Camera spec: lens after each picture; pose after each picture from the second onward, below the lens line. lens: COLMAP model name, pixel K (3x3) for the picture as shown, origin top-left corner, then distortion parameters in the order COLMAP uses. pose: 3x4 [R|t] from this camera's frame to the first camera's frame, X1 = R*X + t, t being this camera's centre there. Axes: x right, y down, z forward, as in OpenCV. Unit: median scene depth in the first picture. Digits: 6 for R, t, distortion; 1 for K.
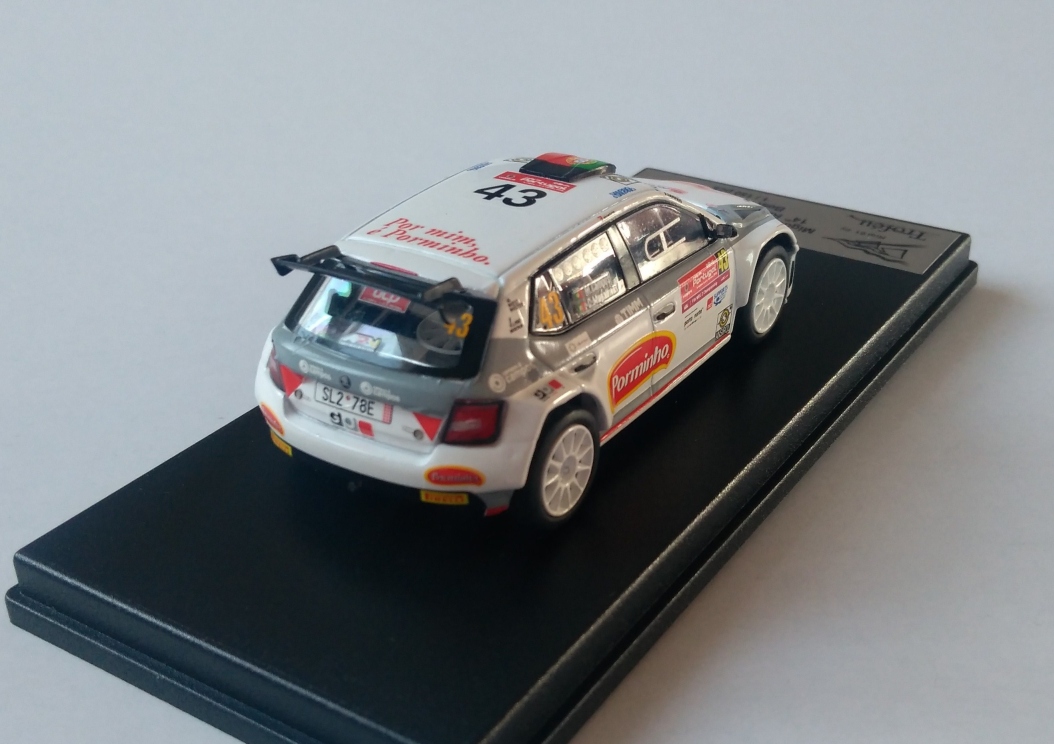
lens RADIAL K [[1299.5, 0, 526.6], [0, 1299.5, 372.7], [0, 0, 1]] dist [0.025666, 0.000000]
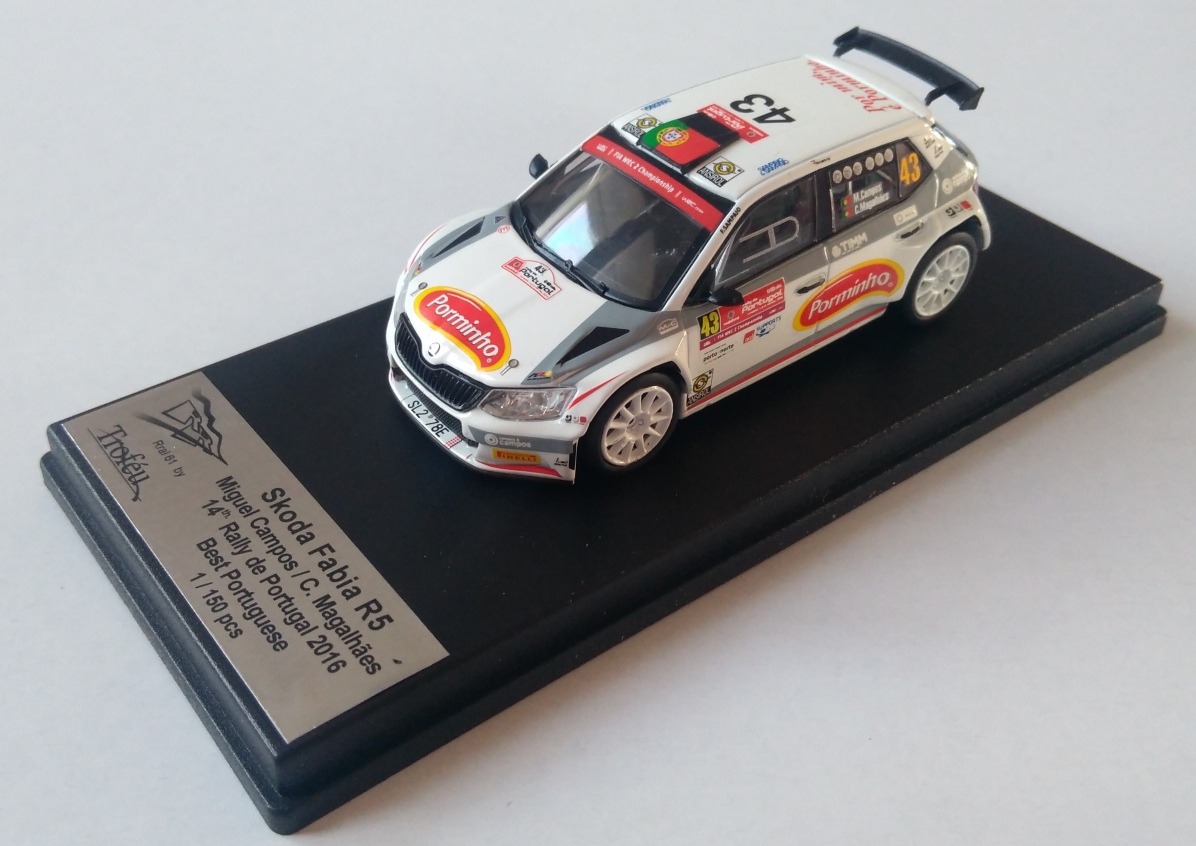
lens RADIAL K [[1474.6, 0, 591.5], [0, 1474.6, 422.8], [0, 0, 1]] dist [0.025666, 0.000000]
pose [[-0.949652, -0.195305, 0.244984, -0.225605], [0.152521, 0.394839, 0.906002, -1.154689], [-0.273676, 0.897752, -0.345171, 1.688938]]
